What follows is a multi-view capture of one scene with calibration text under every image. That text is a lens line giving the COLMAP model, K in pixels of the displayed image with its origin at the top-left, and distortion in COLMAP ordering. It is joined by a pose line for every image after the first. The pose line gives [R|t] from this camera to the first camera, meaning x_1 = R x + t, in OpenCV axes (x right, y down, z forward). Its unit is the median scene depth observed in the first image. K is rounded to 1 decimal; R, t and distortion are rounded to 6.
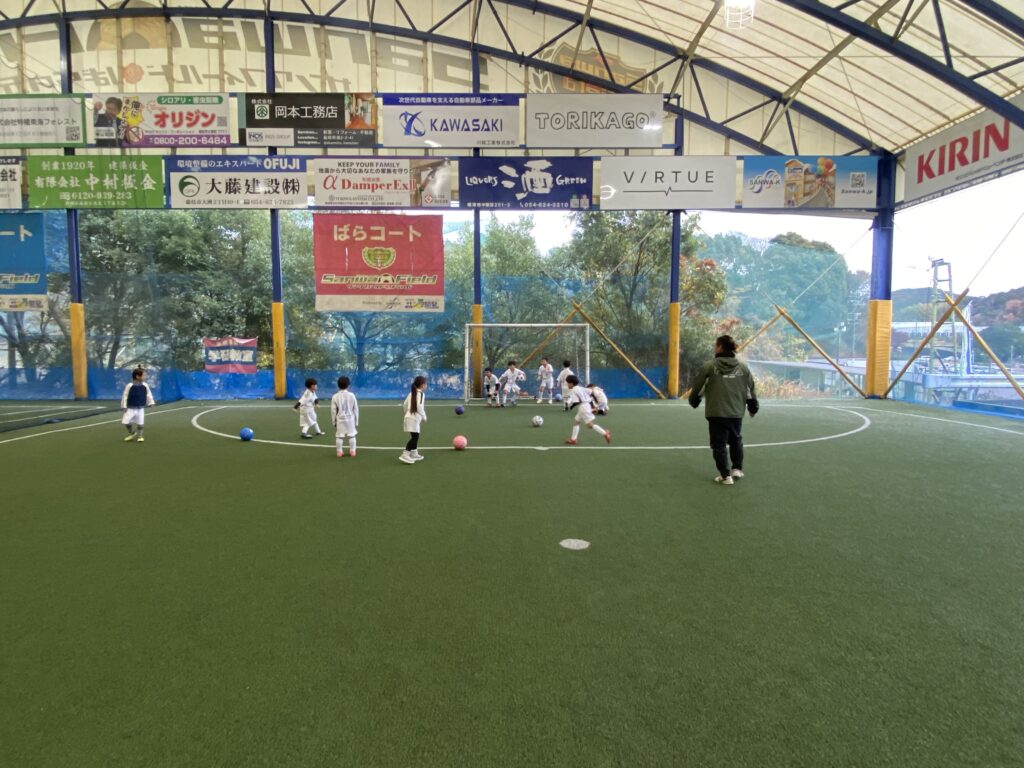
lens RADIAL K [[583.4, 0, 512.7], [0, 583.4, 381.9], [0, 0, 1]] dist [0.034292, -0.023641]
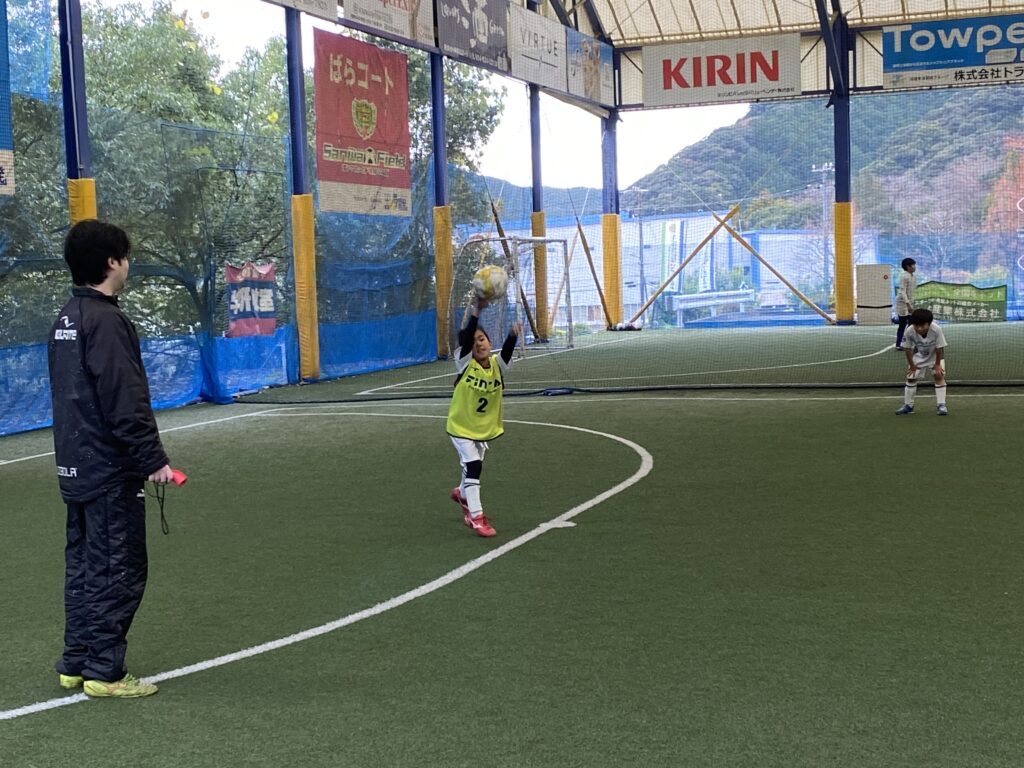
lens RADIAL K [[1711.1, 0, 513.9], [0, 1711.1, 389.5], [0, 0, 1]] dist [0.068836, 0.000000]
pose [[0.313174, -0.076630, 0.946599, -1.819835], [0.104265, 0.993488, 0.045931, -0.014739], [-0.943955, 0.084312, 0.319125, 0.372220]]
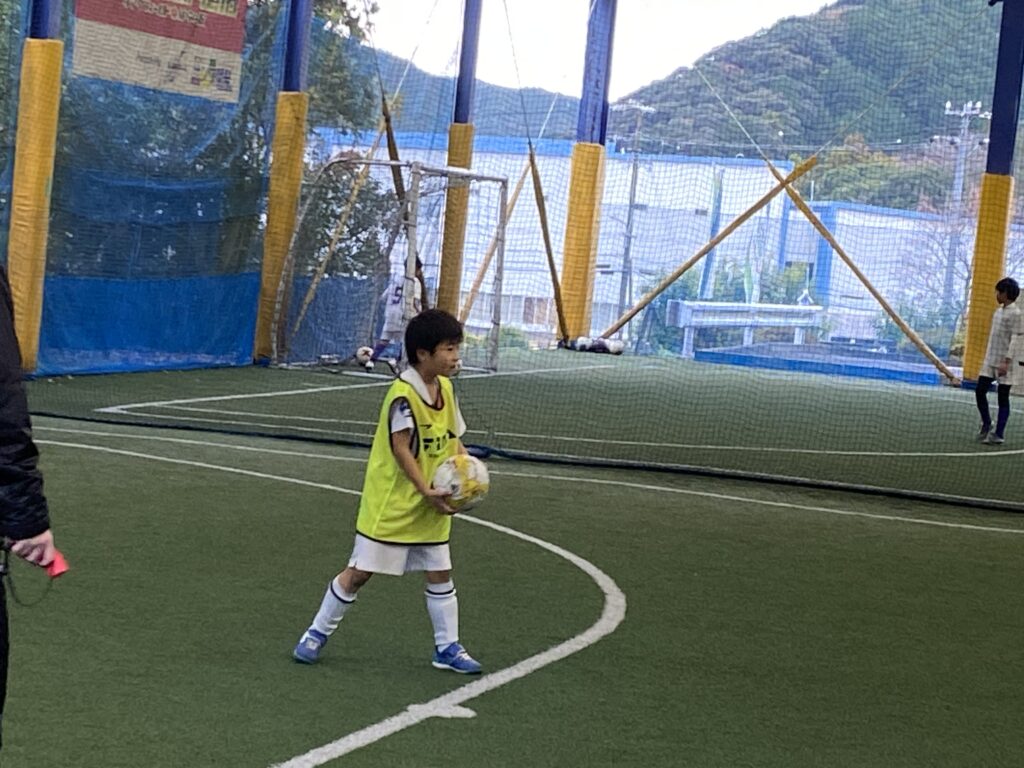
lens RADIAL K [[3004.8, 0, 513.2], [0, 3004.8, 380.4], [0, 0, 1]] dist [0.039190, 0.000000]
pose [[0.277190, -0.023637, 0.960524, -1.784495], [-0.018637, 0.999377, 0.029972, -0.017566], [-0.960634, -0.026209, 0.276577, 0.386993]]
